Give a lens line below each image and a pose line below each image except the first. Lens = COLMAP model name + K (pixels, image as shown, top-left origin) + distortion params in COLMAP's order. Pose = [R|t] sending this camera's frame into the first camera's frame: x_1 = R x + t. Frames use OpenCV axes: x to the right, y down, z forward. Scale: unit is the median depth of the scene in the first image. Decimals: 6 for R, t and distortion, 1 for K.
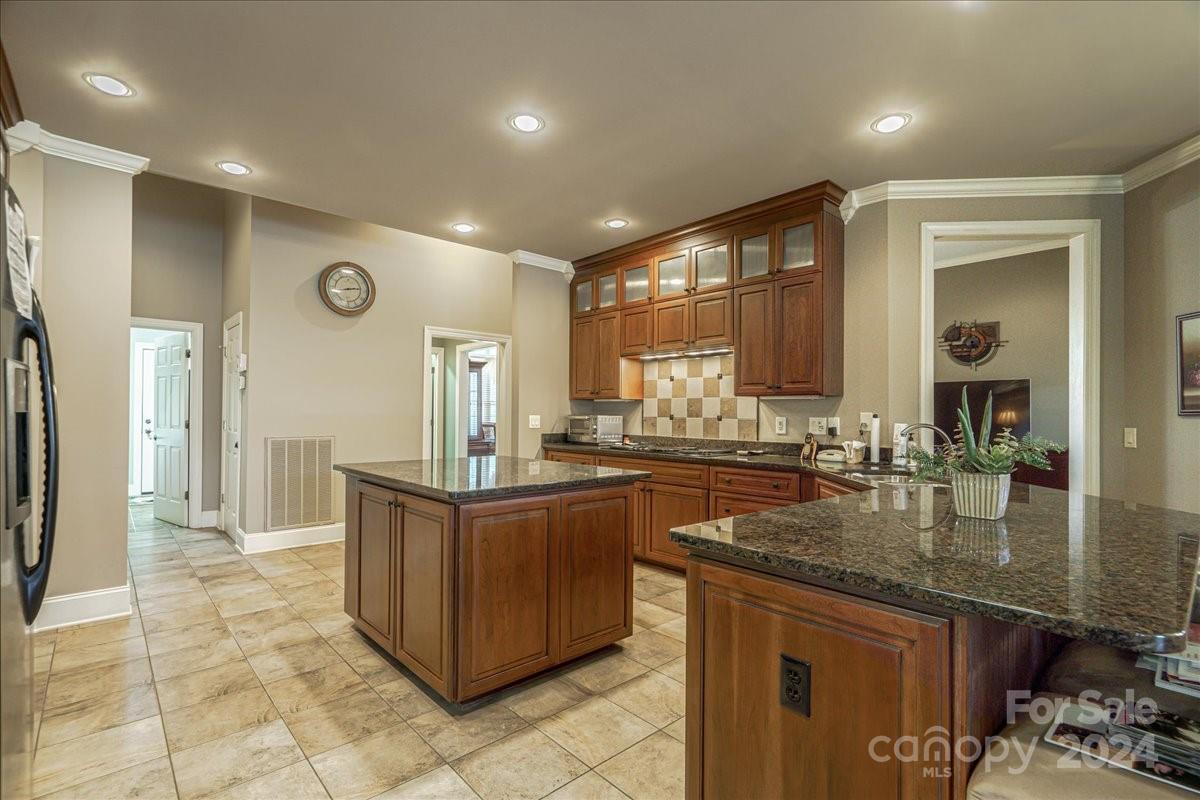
lens RADIAL K [[549.5, 0, 598.8], [0, 549.5, 407.0], [0, 0, 1]] dist [-0.000279, 0.000854]
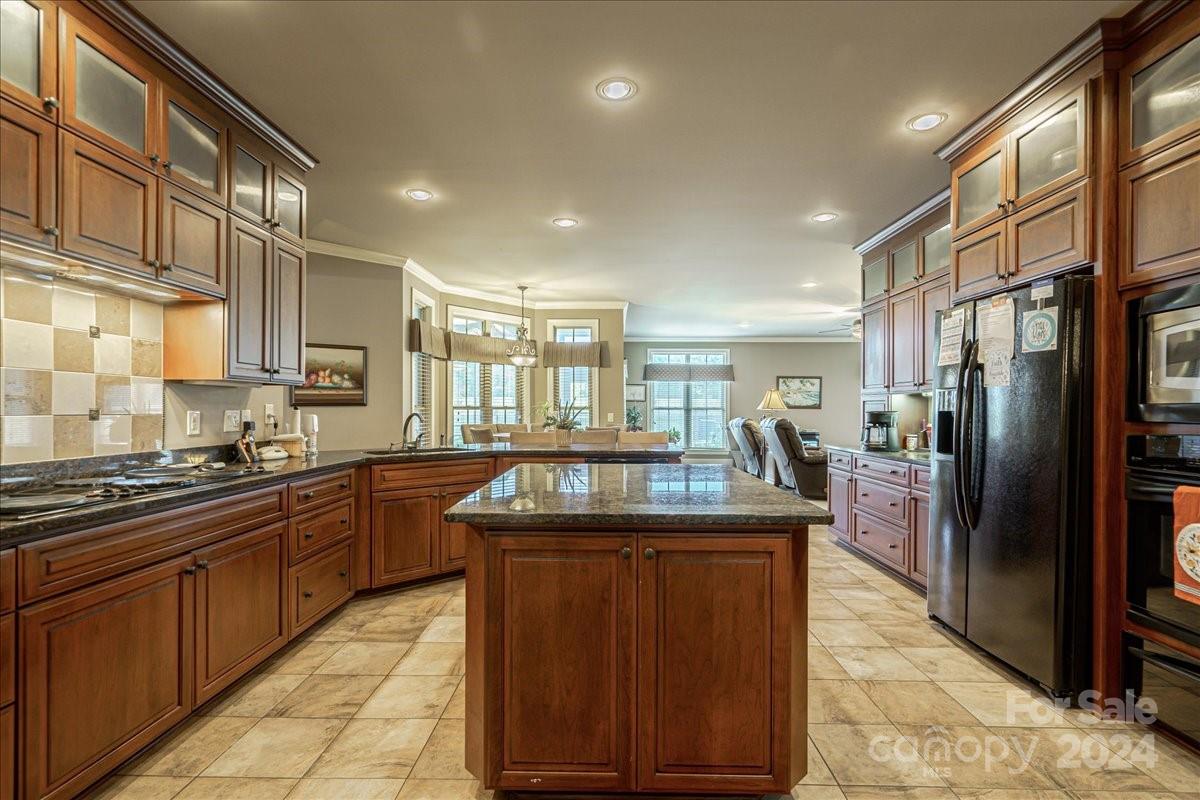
lens RADIAL K [[556.3, 0, 593.7], [0, 556.3, 407.3], [0, 0, 1]] dist [-0.000897, 0.000686]
pose [[-0.718165, -0.009915, 0.695802, -0.519073], [-0.016532, 0.999859, -0.002816, 0.008226], [-0.695677, -0.013525, -0.718228, 1.161802]]
